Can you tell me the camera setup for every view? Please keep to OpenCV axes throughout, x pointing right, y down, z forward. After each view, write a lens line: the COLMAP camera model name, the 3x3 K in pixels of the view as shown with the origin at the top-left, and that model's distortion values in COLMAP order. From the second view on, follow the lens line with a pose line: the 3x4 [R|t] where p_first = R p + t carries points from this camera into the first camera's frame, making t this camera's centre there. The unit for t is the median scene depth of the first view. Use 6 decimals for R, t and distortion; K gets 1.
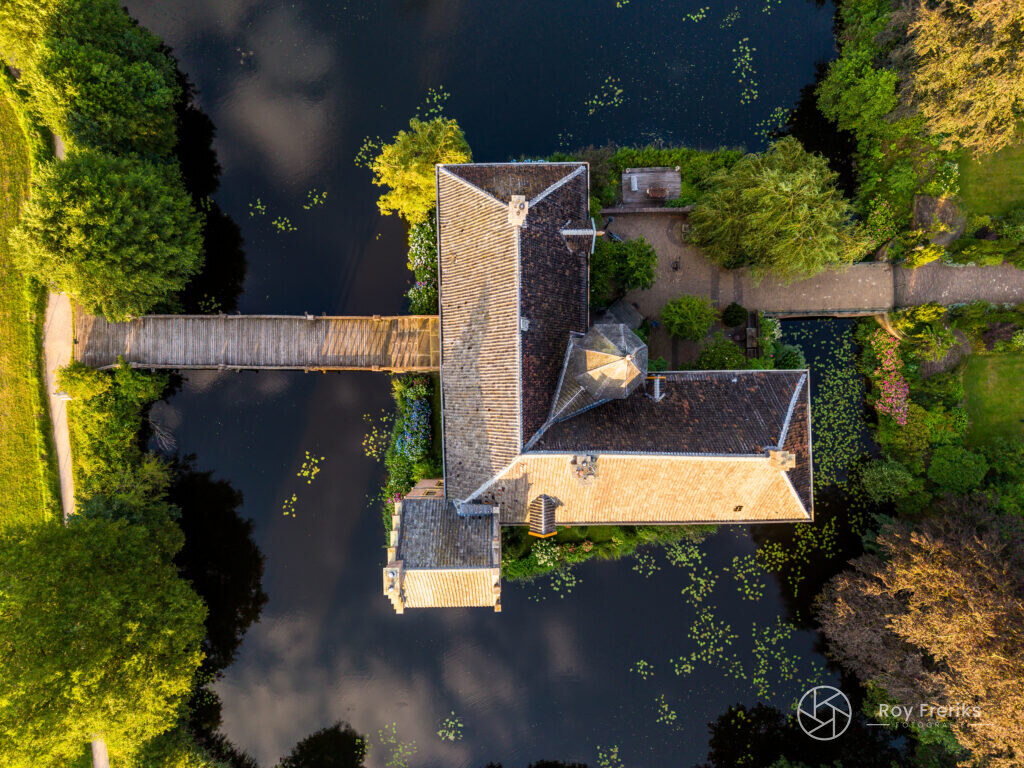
lens RADIAL K [[682.3, 0, 512.0], [0, 682.3, 384.0], [0, 0, 1]] dist [0.043168, -0.053756]
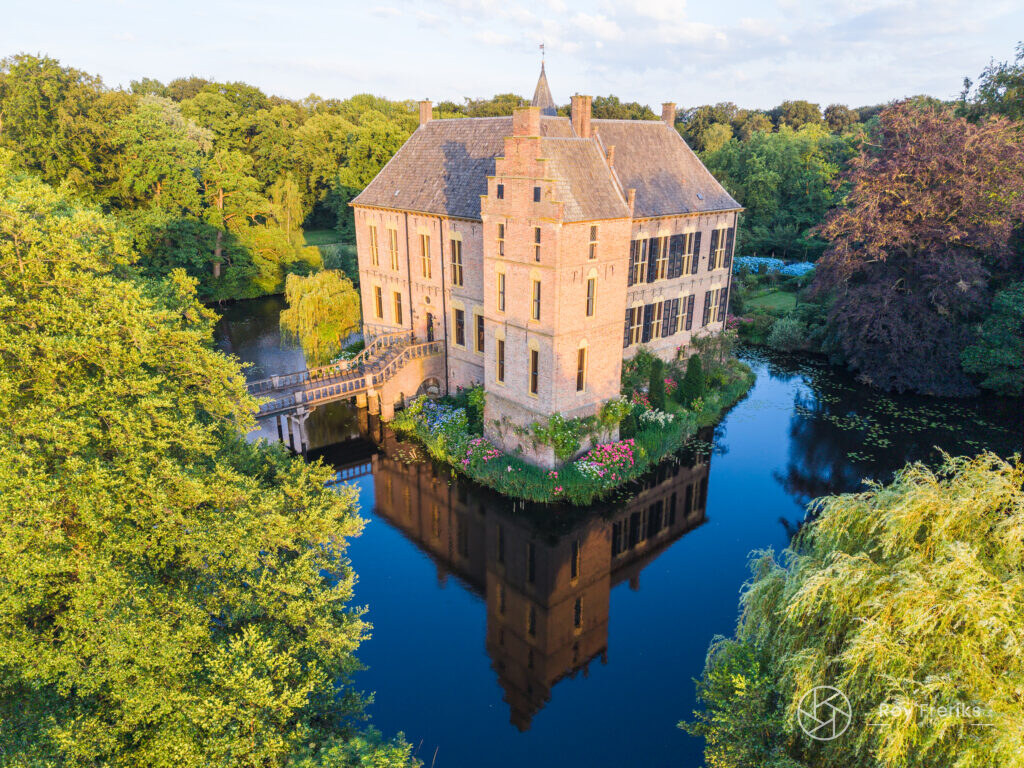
lens RADIAL K [[680.0, 0, 511.8], [0, 680.0, 388.7], [0, 0, 1]] dist [0.049285, -0.068917]
pose [[0.760233, -0.222013, 0.610538, -0.569901], [0.649651, 0.258877, -0.714798, 0.697842], [0.000640, 0.940049, 0.341038, 0.666659]]
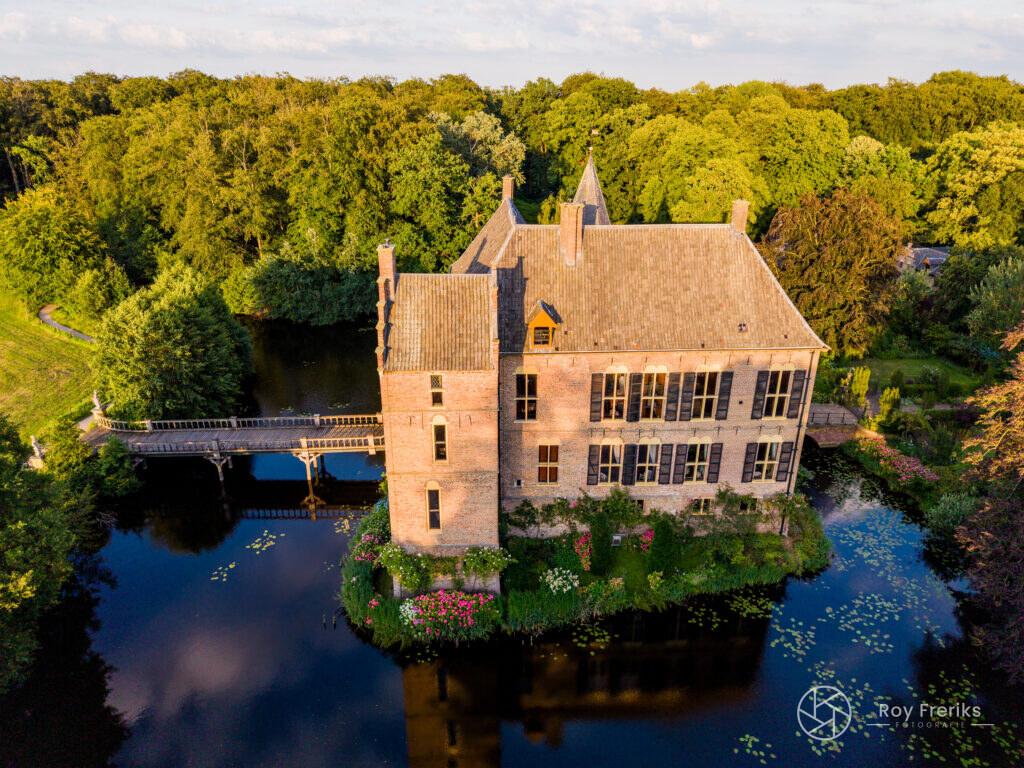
lens RADIAL K [[682.3, 0, 512.0], [0, 682.3, 384.0], [0, 0, 1]] dist [0.043168, -0.053756]
pose [[0.999441, -0.021014, 0.025990, -0.015527], [0.032131, 0.390040, -0.920237, 0.815442], [0.009200, 0.920558, 0.390497, 0.507881]]
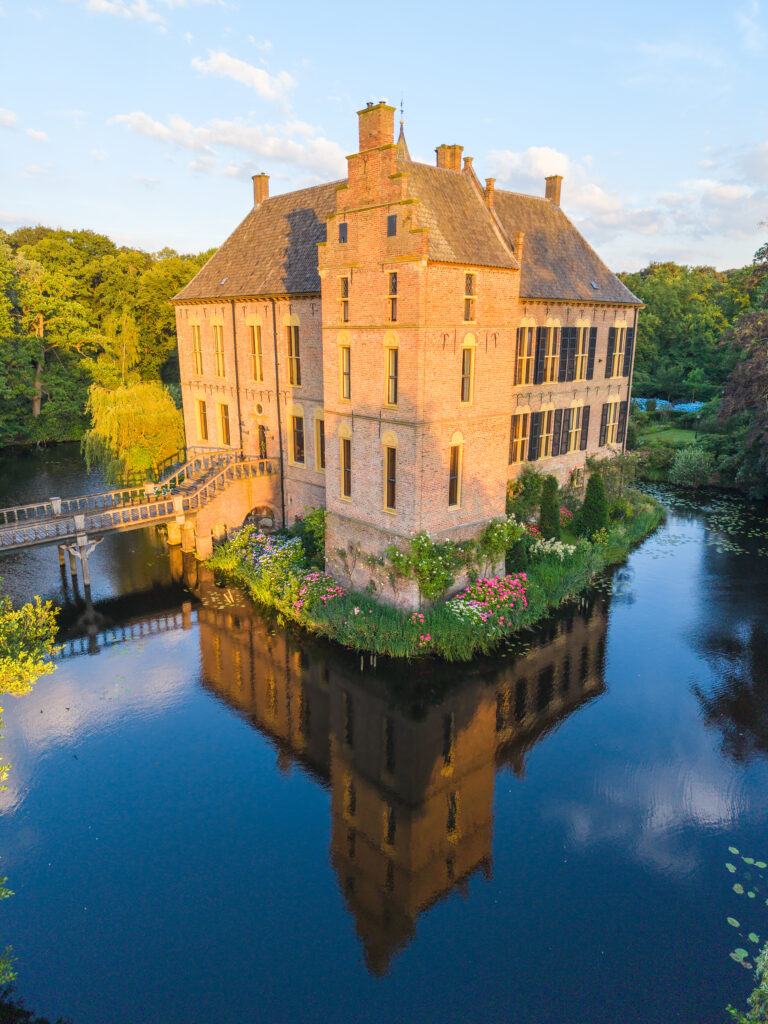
lens RADIAL K [[682.3, 0, 387.2], [0, 682.3, 511.8], [0, 0, 1]] dist [0.043168, -0.053756]
pose [[0.750807, -0.176851, 0.636406, -0.454683], [0.660522, 0.200075, -0.723658, 0.583477], [0.000651, 0.963688, 0.267032, 0.776796]]
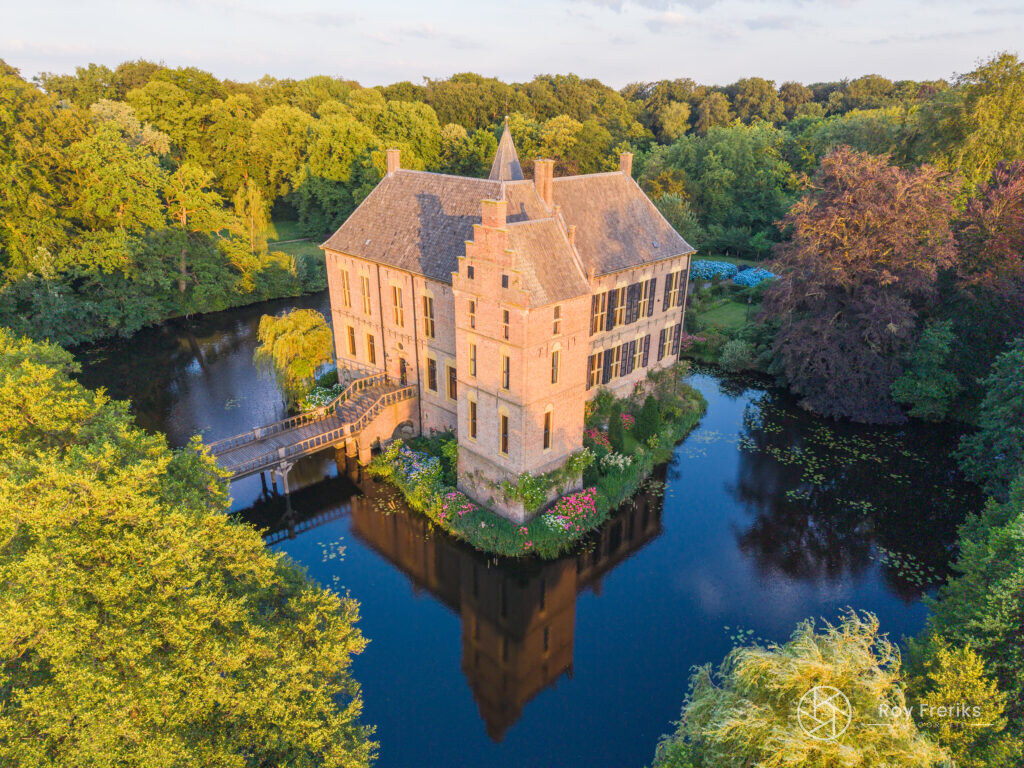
lens RADIAL K [[682.3, 0, 512.0], [0, 682.3, 384.0], [0, 0, 1]] dist [0.043168, -0.053756]
pose [[0.721873, -0.266807, 0.638525, -0.587782], [0.692009, 0.284805, -0.663332, 0.704711], [-0.004873, 0.920706, 0.390226, 0.538316]]
